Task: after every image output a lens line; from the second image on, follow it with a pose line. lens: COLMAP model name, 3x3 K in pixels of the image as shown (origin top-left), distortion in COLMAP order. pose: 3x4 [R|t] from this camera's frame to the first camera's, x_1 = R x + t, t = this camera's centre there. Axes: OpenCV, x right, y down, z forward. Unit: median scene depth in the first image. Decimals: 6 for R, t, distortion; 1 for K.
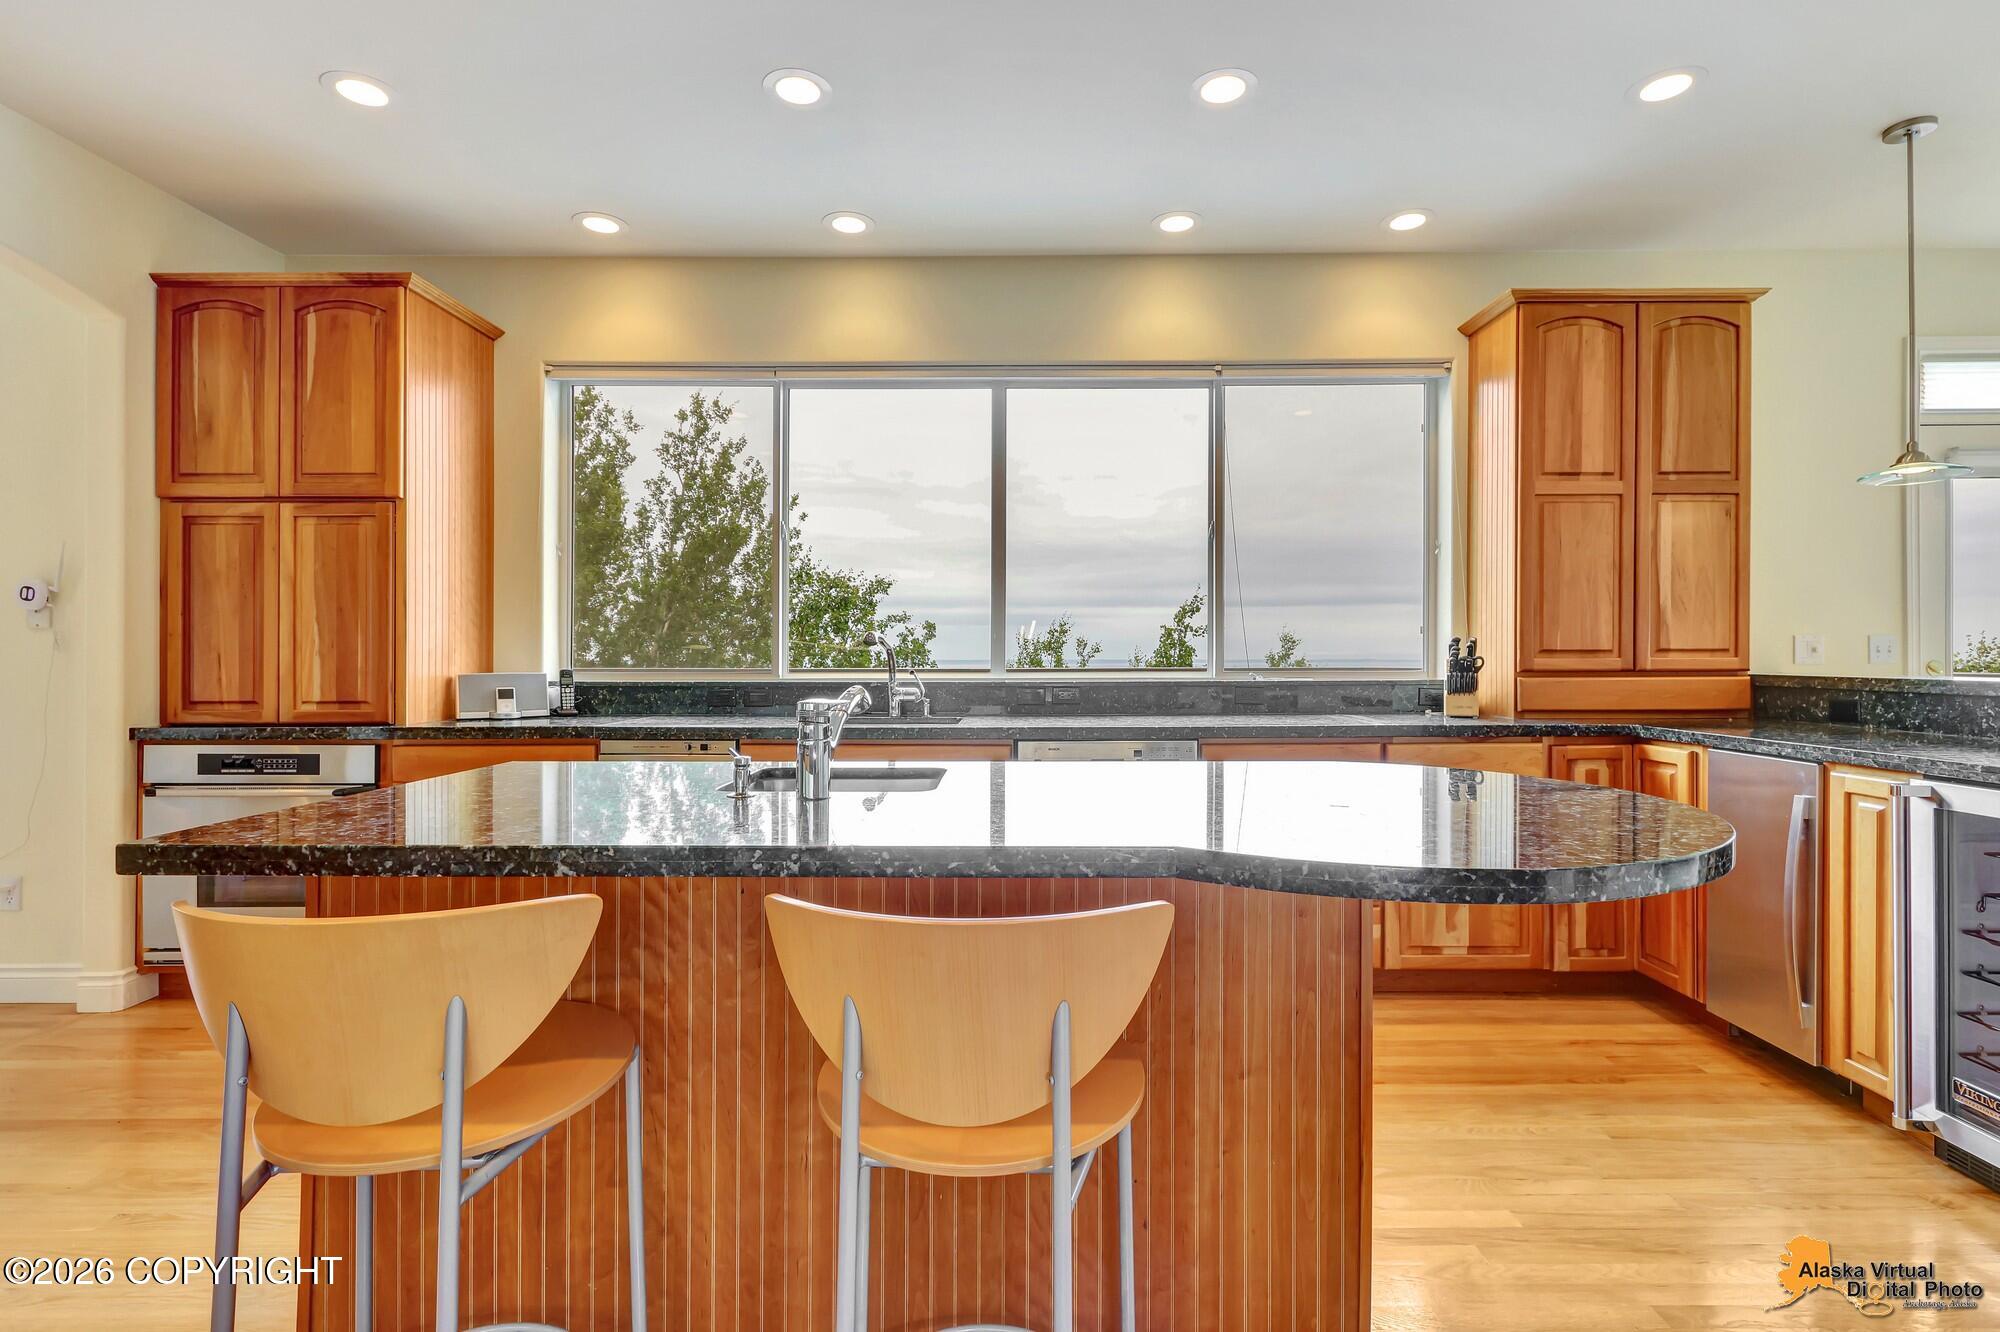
lens RADIAL K [[936.5, 0, 1007.8], [0, 936.5, 652.6], [0, 0, 1]] dist [0.007811, -0.002856]
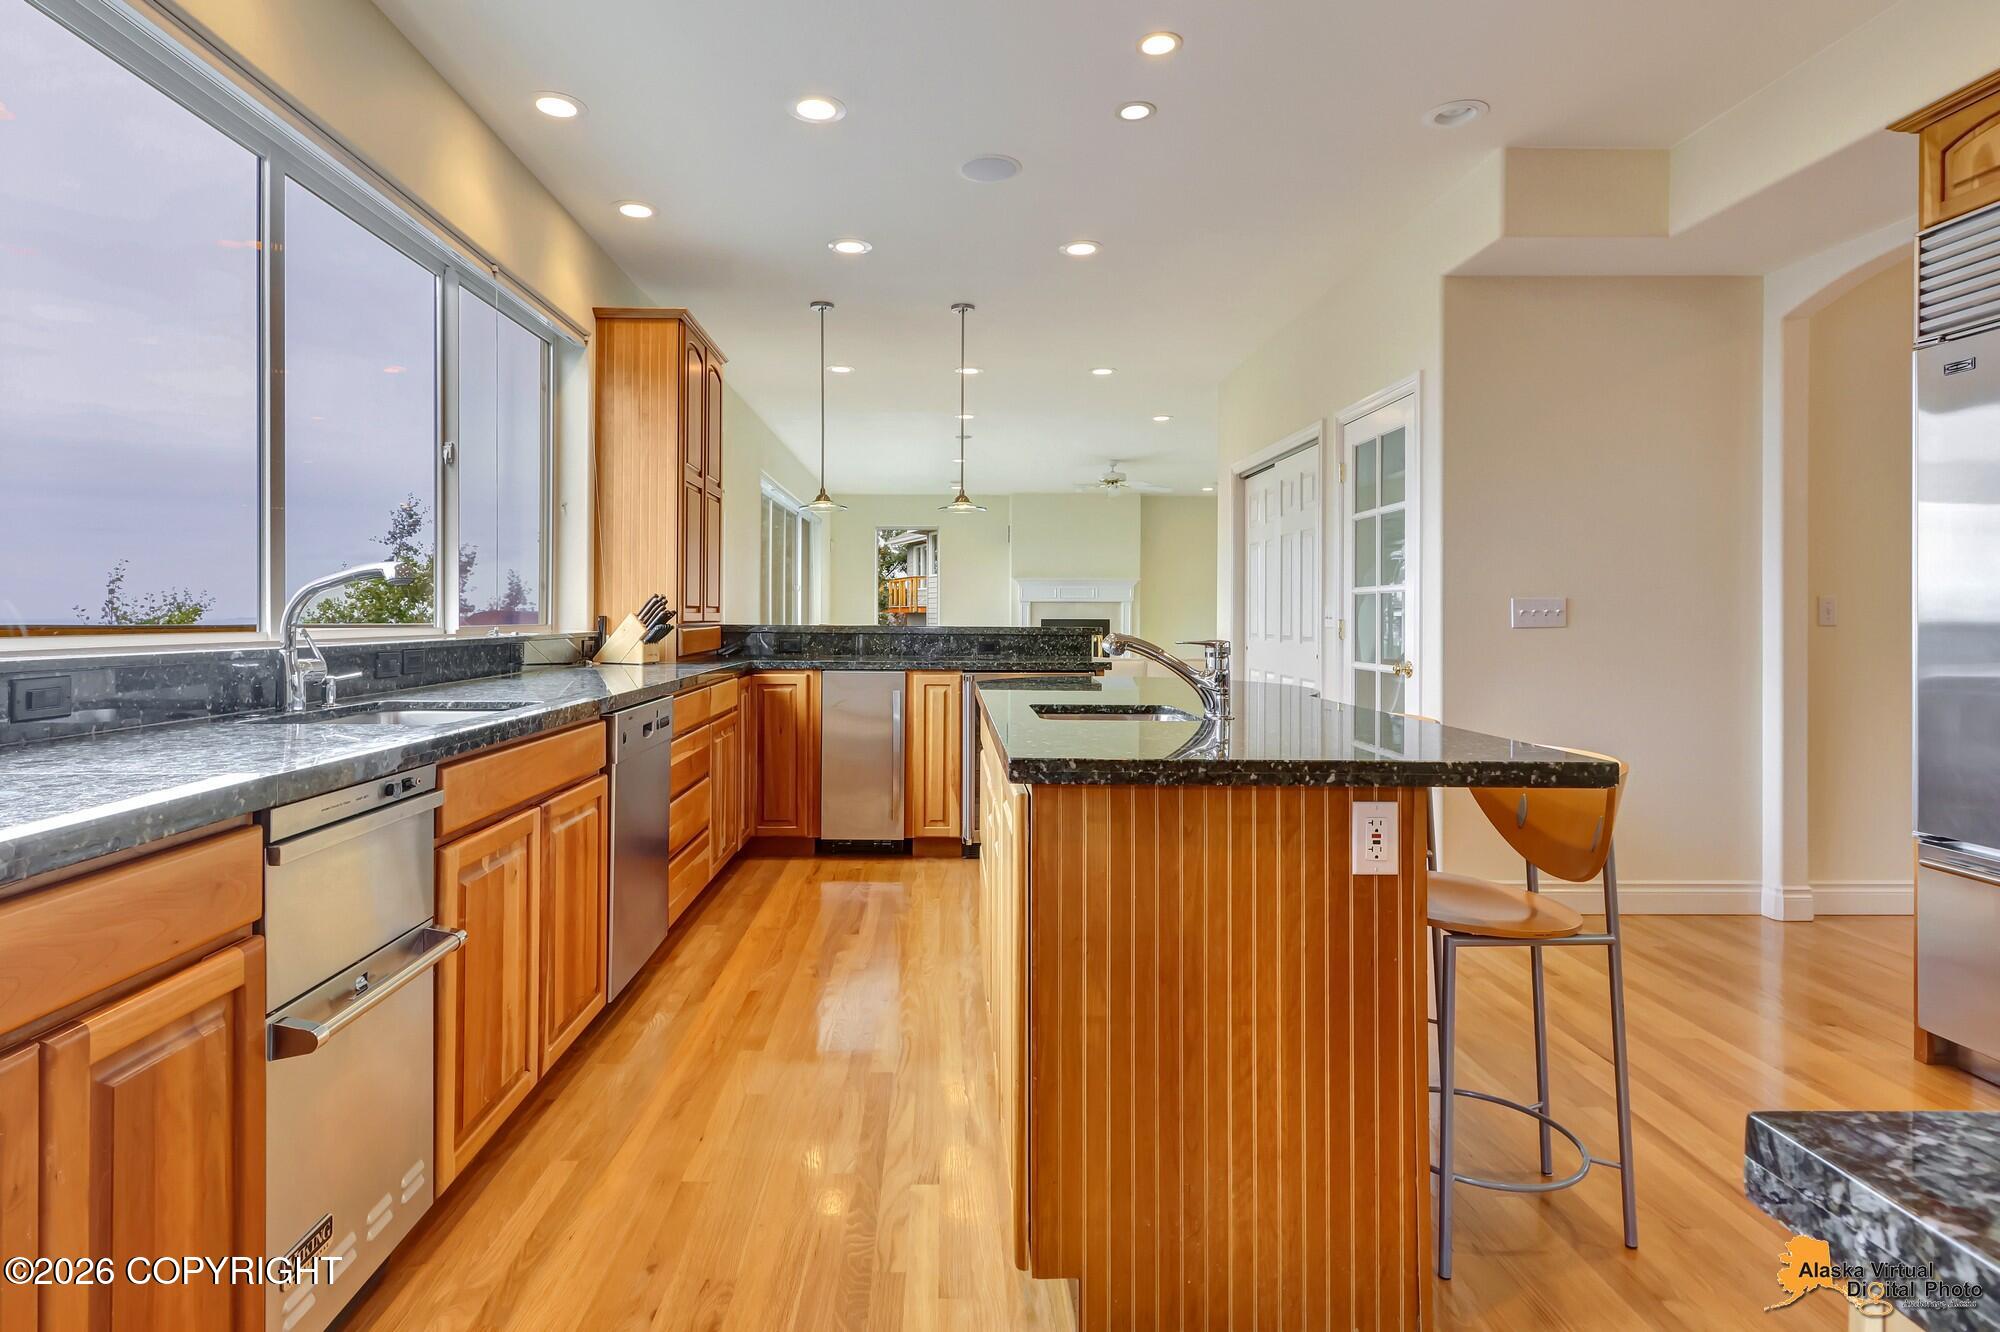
lens RADIAL K [[1055.1, 0, 936.6], [0, 1055.1, 613.6], [0, 0, 1]] dist [0.008603, -0.001269]
pose [[-0.007963, 0.003769, 0.999961, -0.852164], [-0.007633, 0.999964, -0.003830, 0.010148], [-0.999939, -0.007663, -0.007934, 0.699319]]
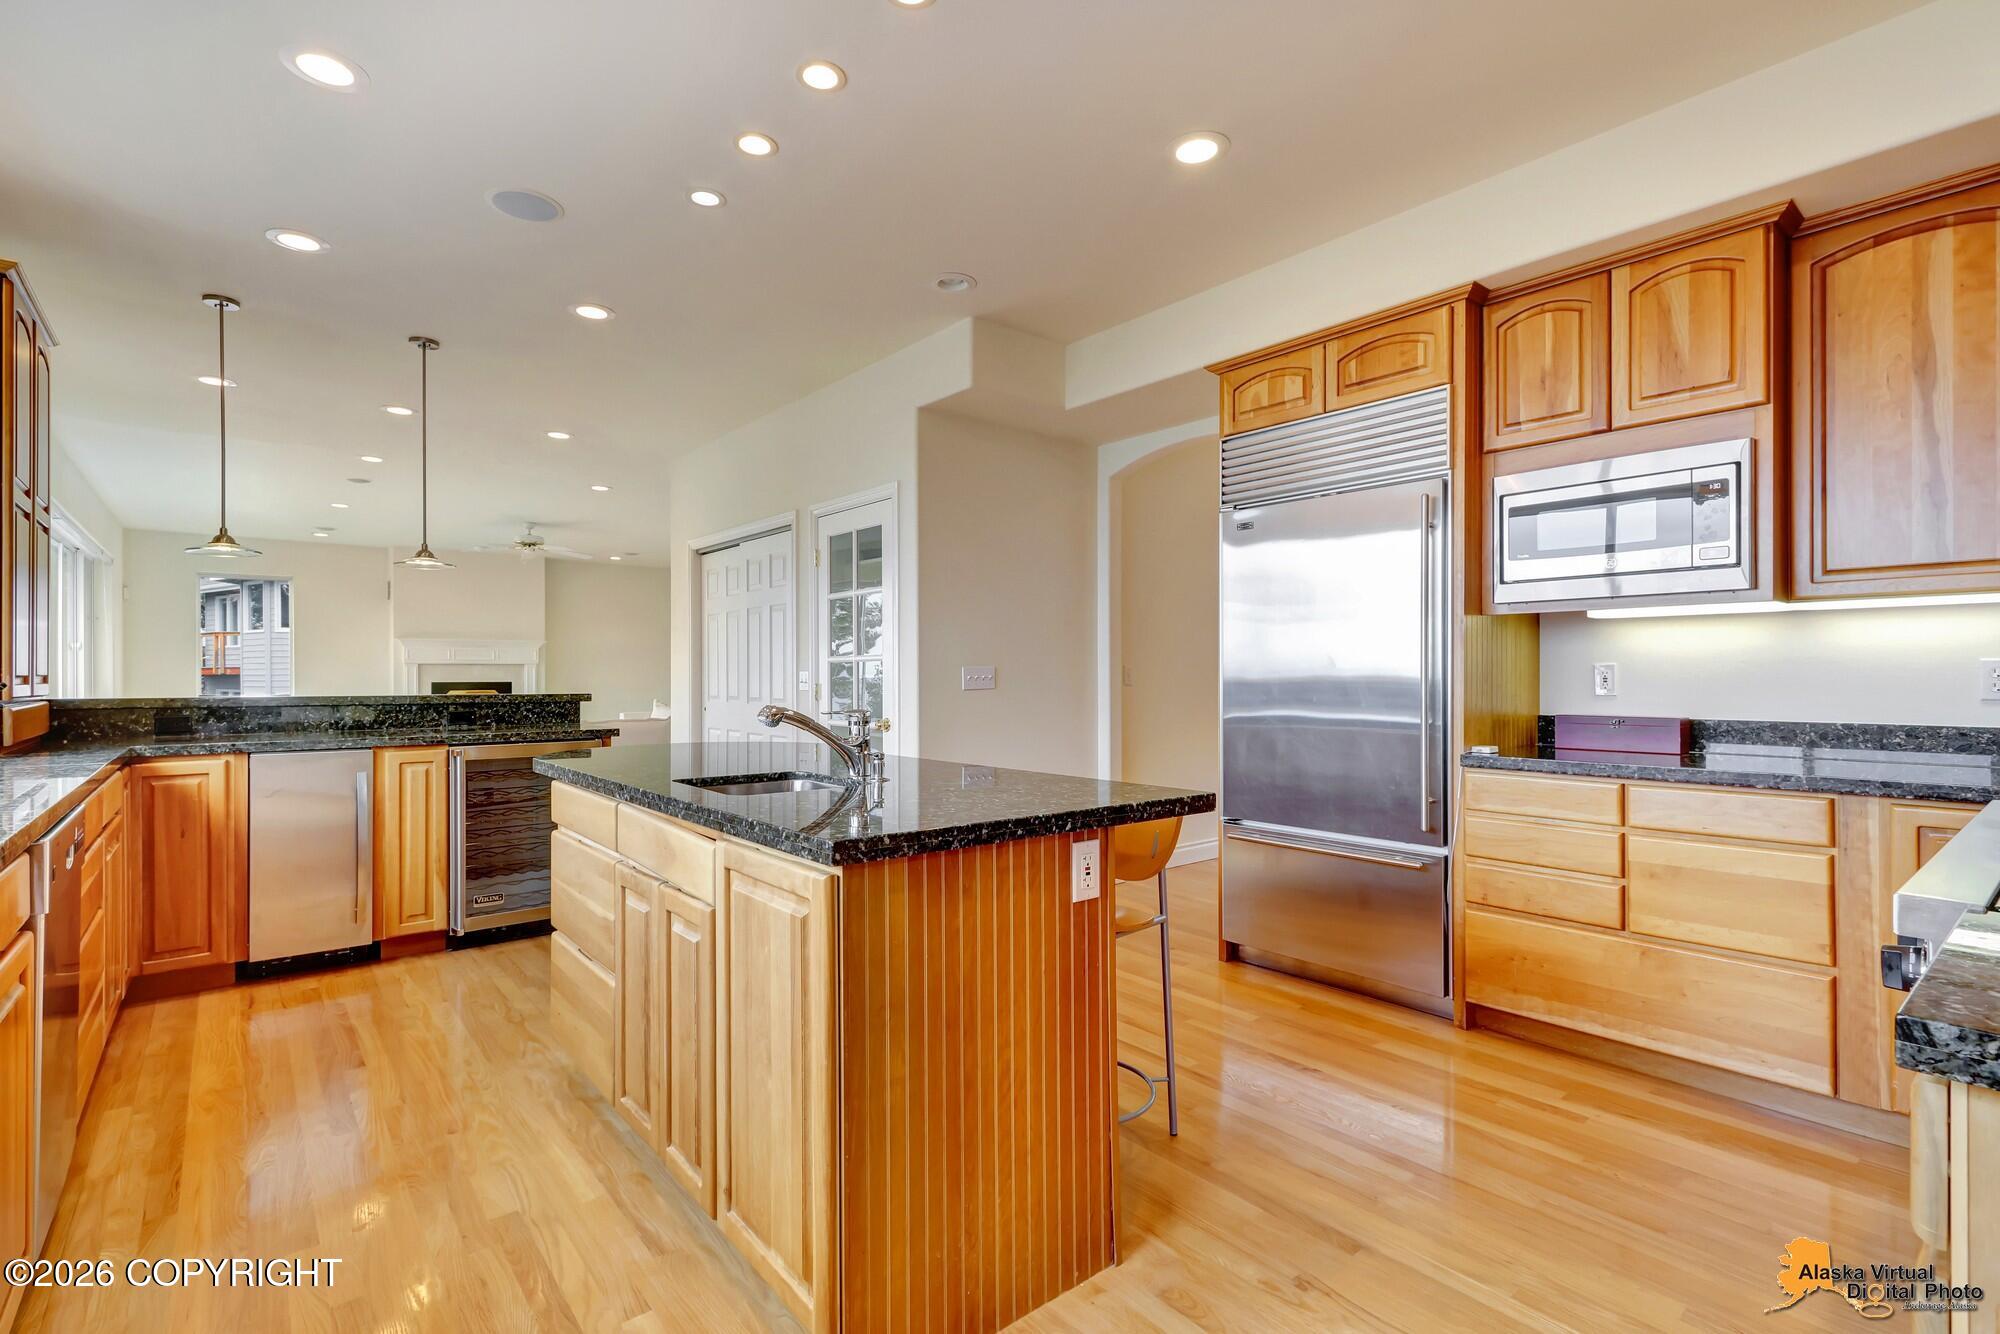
lens RADIAL K [[936.5, 0, 1002.1], [0, 936.5, 673.7], [0, 0, 1]] dist [0.007811, -0.002856]
pose [[-0.644996, 0.004147, 0.764174, -0.738994], [0.000651, 0.999988, -0.004877, 0.000028], [-0.764185, -0.002648, -0.644991, 0.883422]]
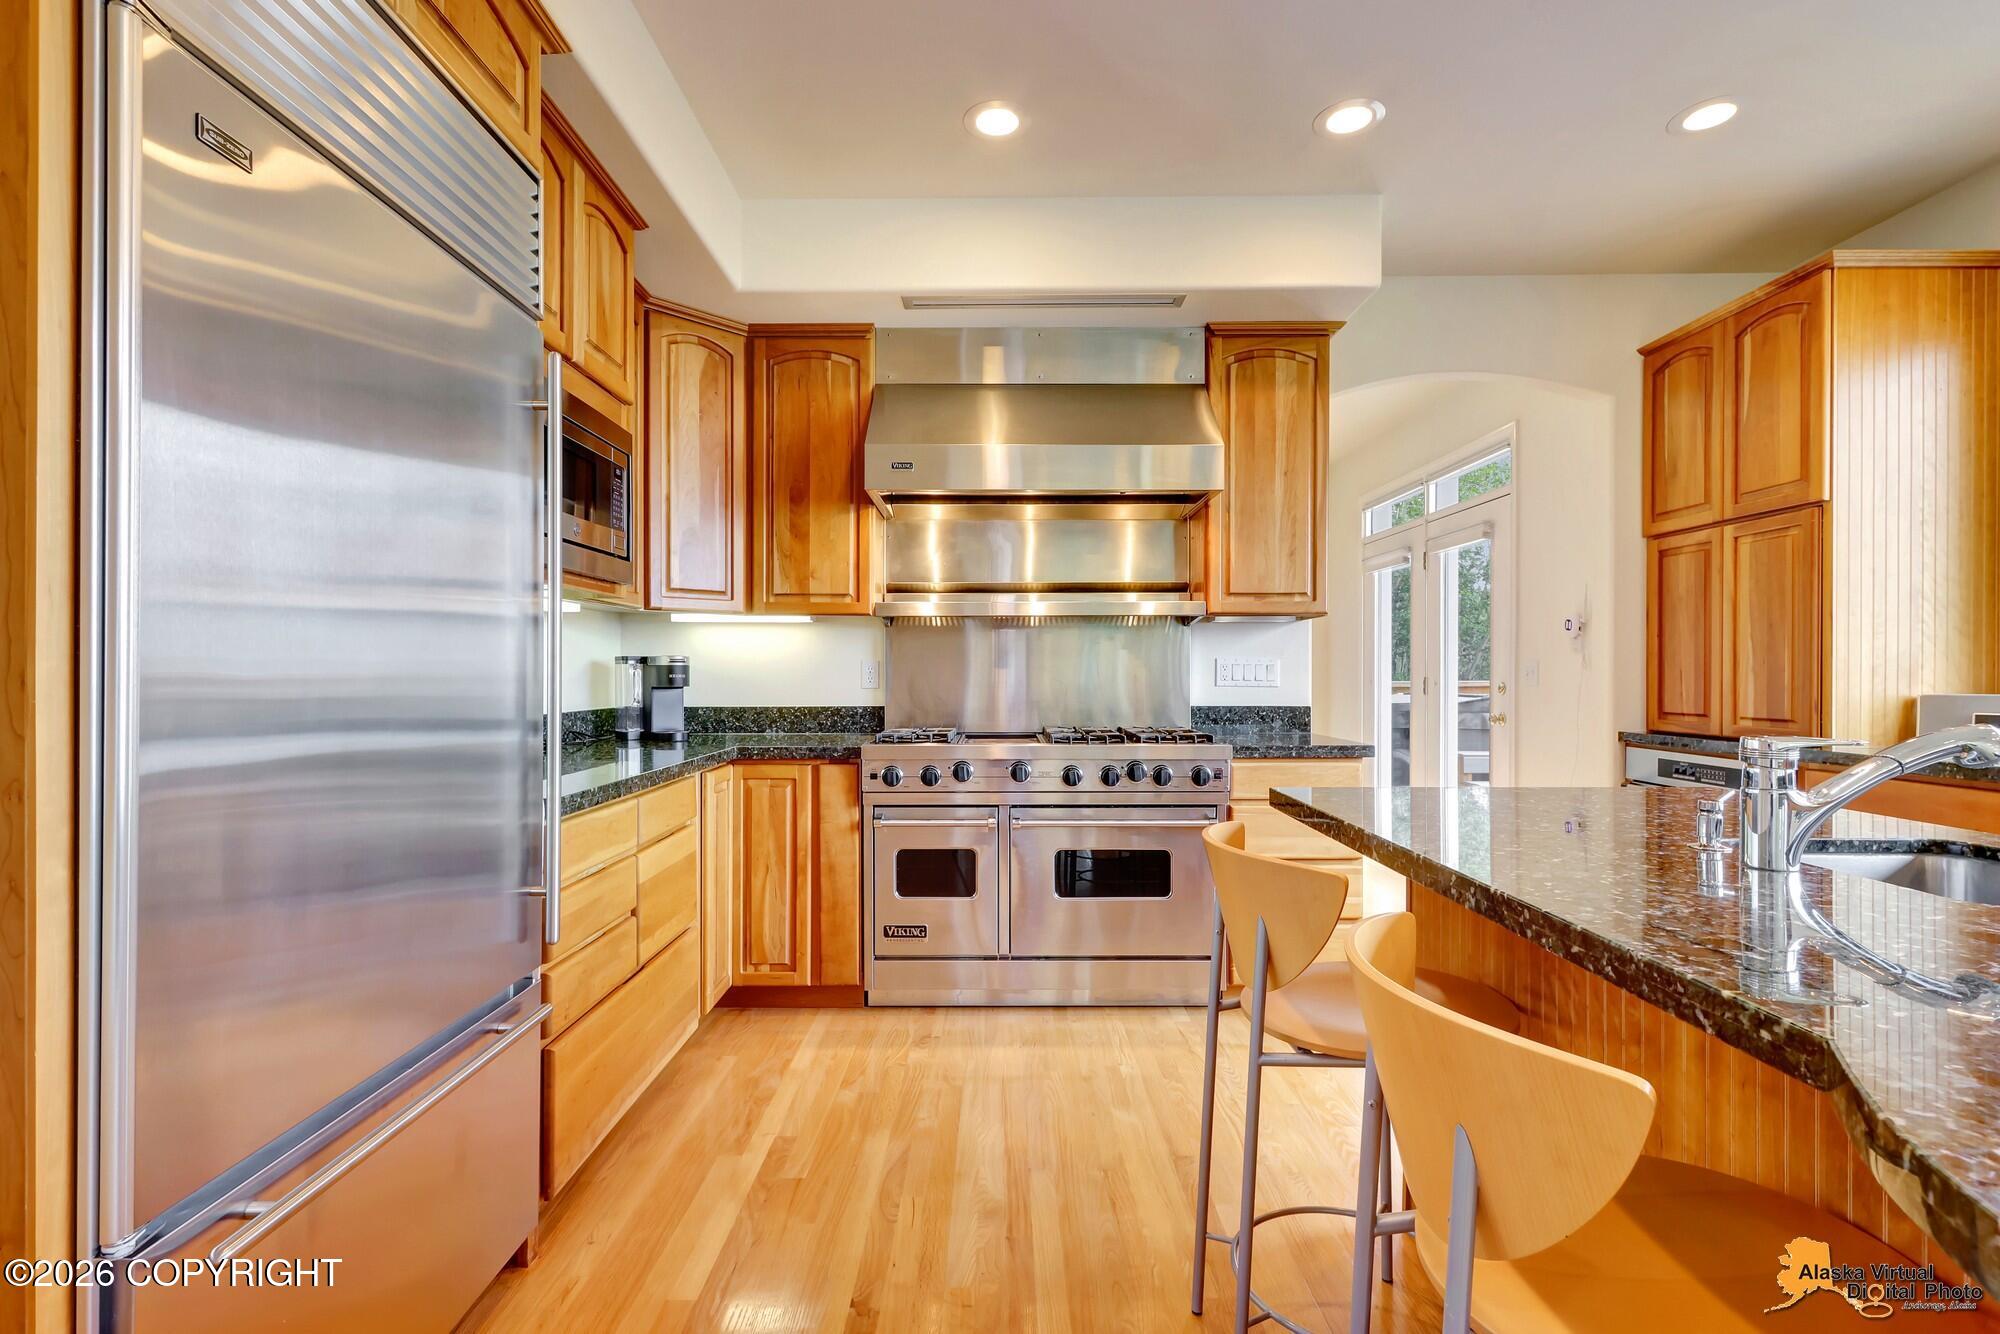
lens RADIAL K [[936.5, 0, 1001.0], [0, 936.5, 672.3], [0, 0, 1]] dist [0.007811, -0.002856]
pose [[0.002728, 0.004085, -0.999988, 0.268663], [0.003076, 0.999987, 0.004094, -0.003743], [0.999992, -0.003087, 0.002716, 0.192897]]
